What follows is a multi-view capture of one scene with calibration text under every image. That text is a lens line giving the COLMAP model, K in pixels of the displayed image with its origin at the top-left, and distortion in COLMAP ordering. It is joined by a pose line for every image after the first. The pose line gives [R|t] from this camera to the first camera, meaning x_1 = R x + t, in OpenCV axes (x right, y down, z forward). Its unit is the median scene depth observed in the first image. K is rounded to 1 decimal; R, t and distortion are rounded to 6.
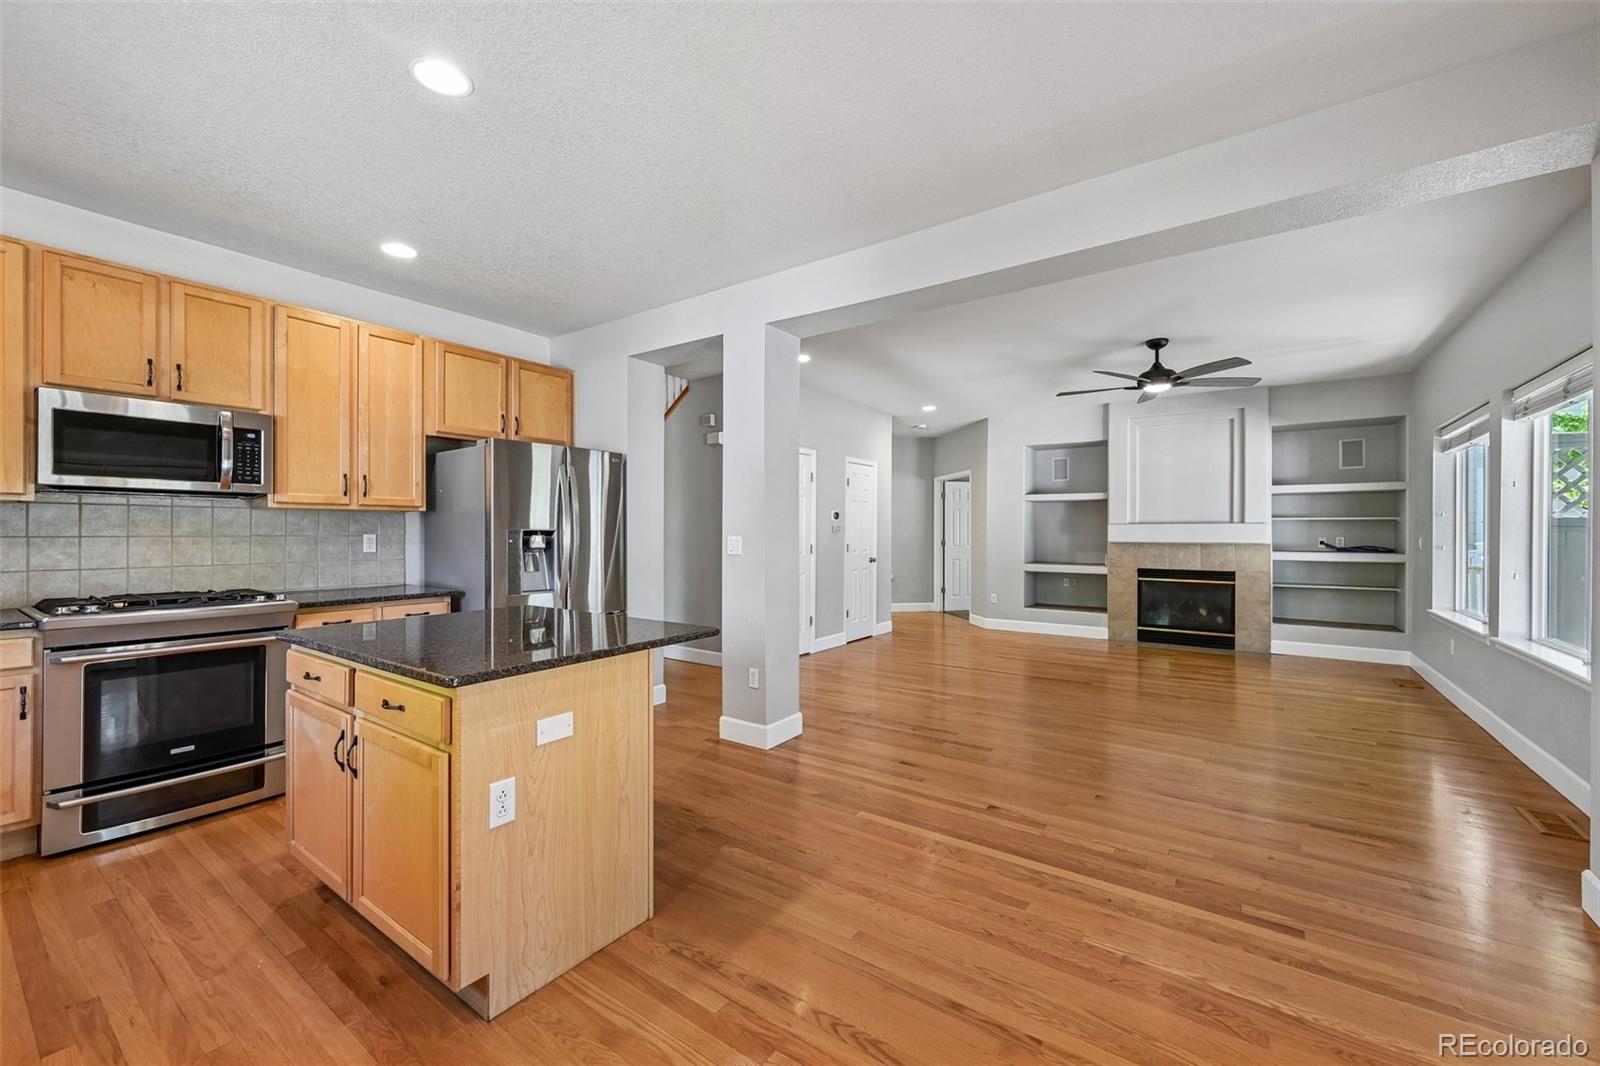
lens RADIAL K [[631.7, 0, 805.3], [0, 631.7, 532.4], [0, 0, 1]] dist [0.000135, 0.000401]
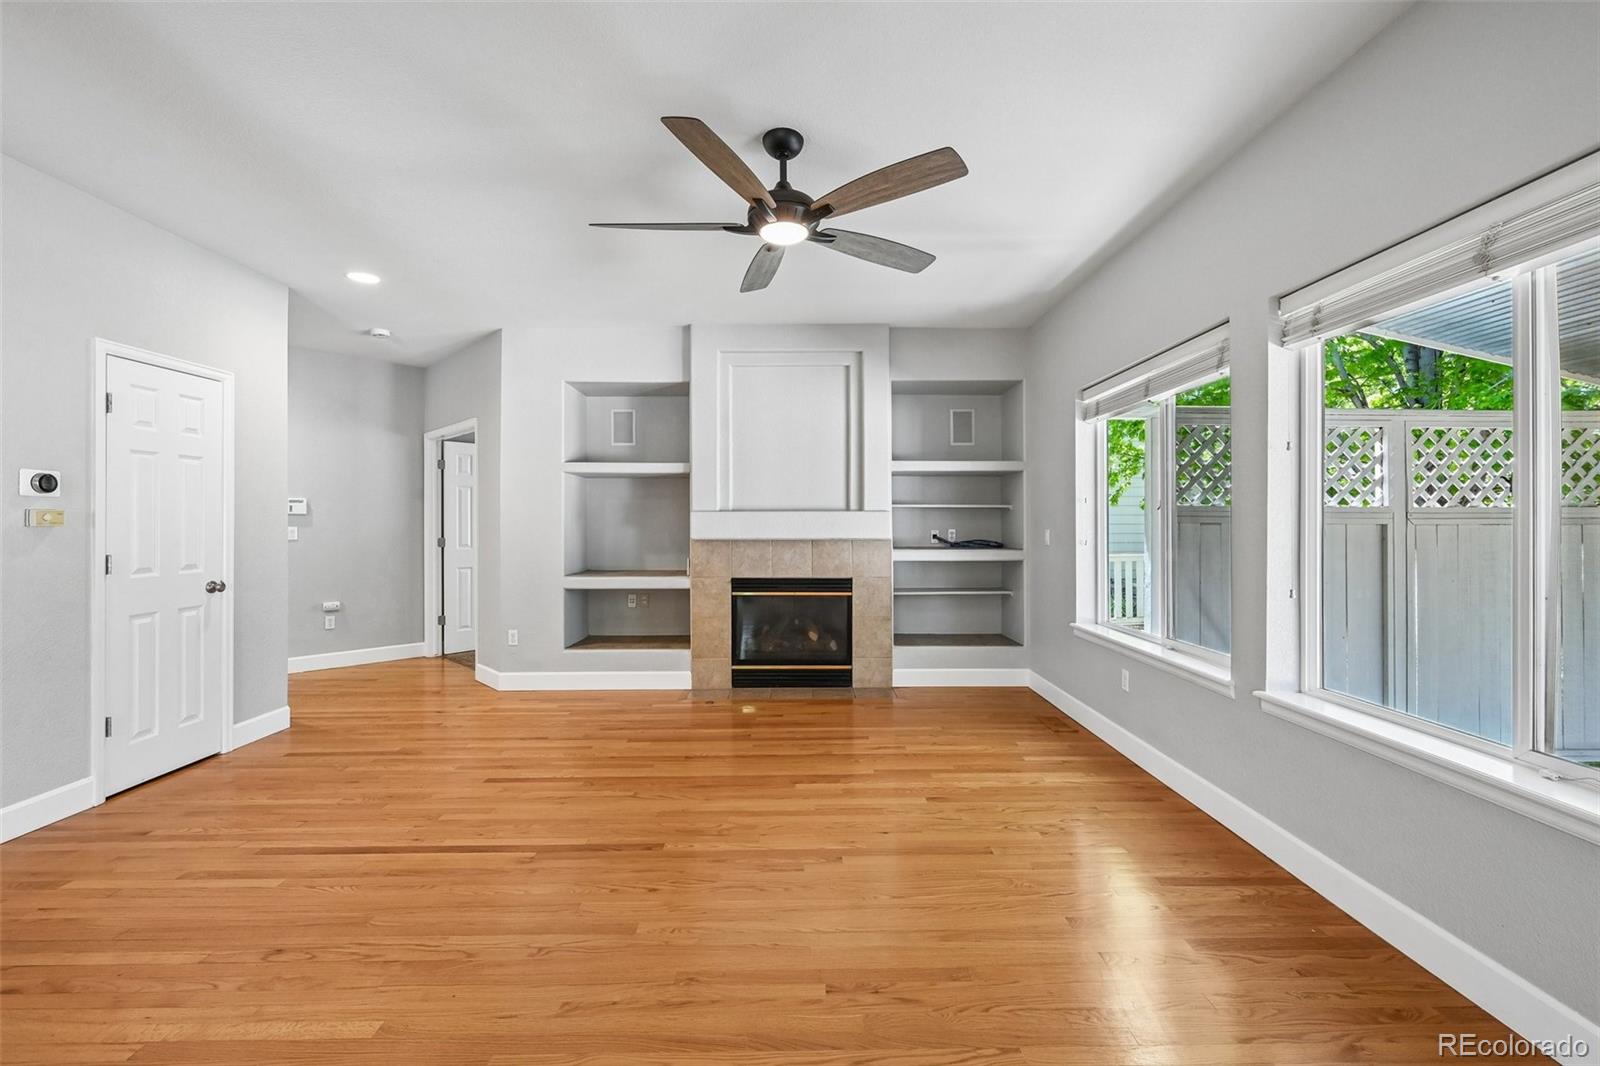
lens RADIAL K [[658.1, 0, 797.4], [0, 658.1, 531.4], [0, 0, 1]] dist [-0.004470, 0.000287]
pose [[0.816967, -0.009610, 0.576604, 0.288143], [0.002961, 0.999918, 0.012470, -0.001480], [-0.576676, -0.008480, 0.816929, 0.618751]]
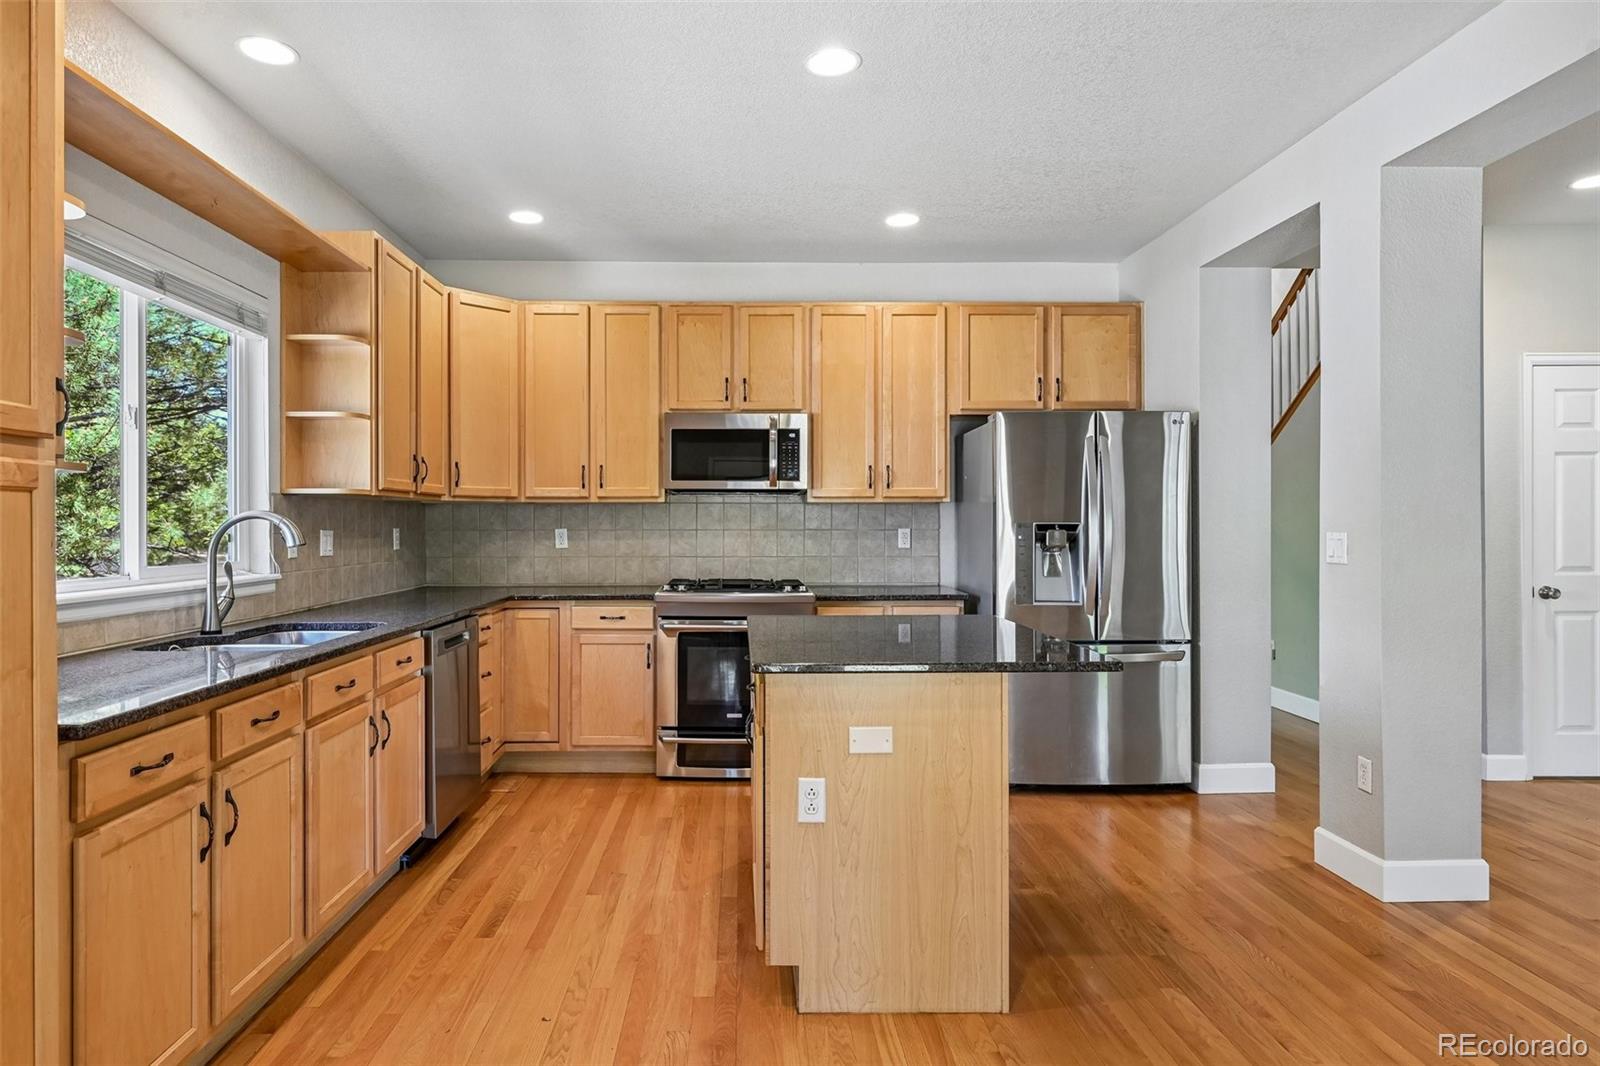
lens RADIAL K [[914.4, 0, 747.6], [0, 914.4, 525.3], [0, 0, 1]] dist [-0.003960, 0.000153]
pose [[0.581144, -0.001316, -0.813799, 0.221943], [0.000532, 0.999999, -0.001238, -0.000024], [0.813800, 0.000287, 0.581144, 0.031650]]
